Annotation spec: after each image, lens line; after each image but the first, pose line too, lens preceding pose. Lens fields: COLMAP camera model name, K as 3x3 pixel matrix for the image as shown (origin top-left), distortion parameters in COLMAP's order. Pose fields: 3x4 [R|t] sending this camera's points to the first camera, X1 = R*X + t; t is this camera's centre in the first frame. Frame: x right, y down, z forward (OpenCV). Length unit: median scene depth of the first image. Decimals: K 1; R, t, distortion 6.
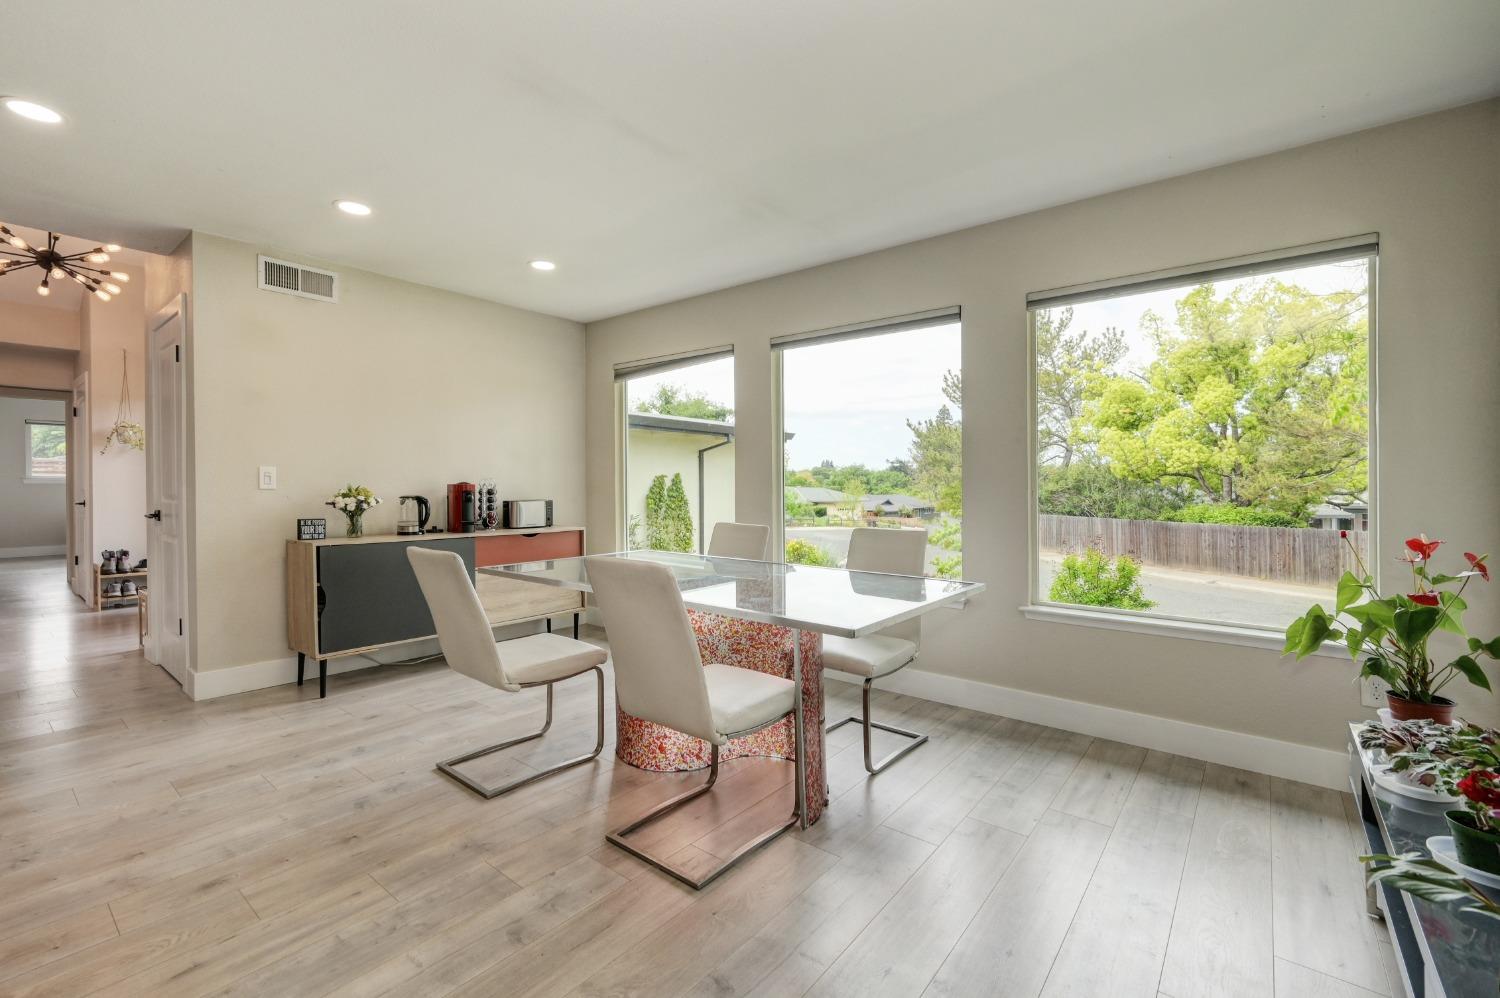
lens RADIAL K [[648.6, 0, 709.3], [0, 648.6, 482.5], [0, 0, 1]] dist [-0.001083, 0.000091]
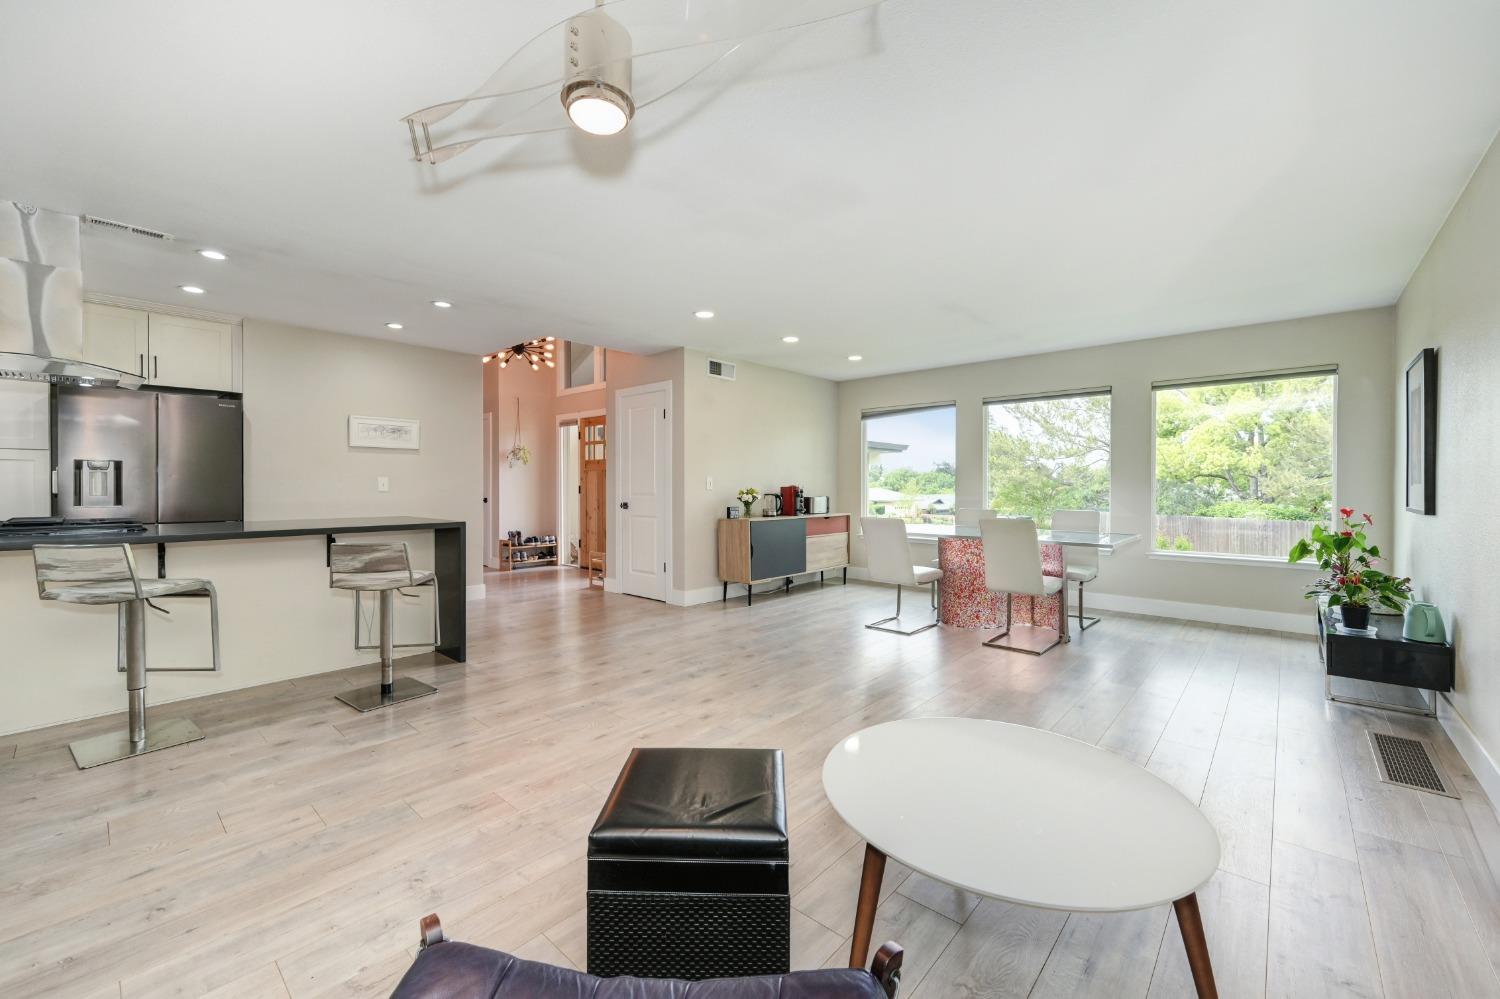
lens RADIAL K [[601.9, 0, 754.9], [0, 601.9, 493.8], [0, 0, 1]] dist [-0.000872, 0.000039]
pose [[0.999860, -0.003268, -0.016417, -0.325660], [0.003543, 0.999854, 0.016743, -0.003884], [0.016359, -0.016799, 0.999725, -0.390853]]
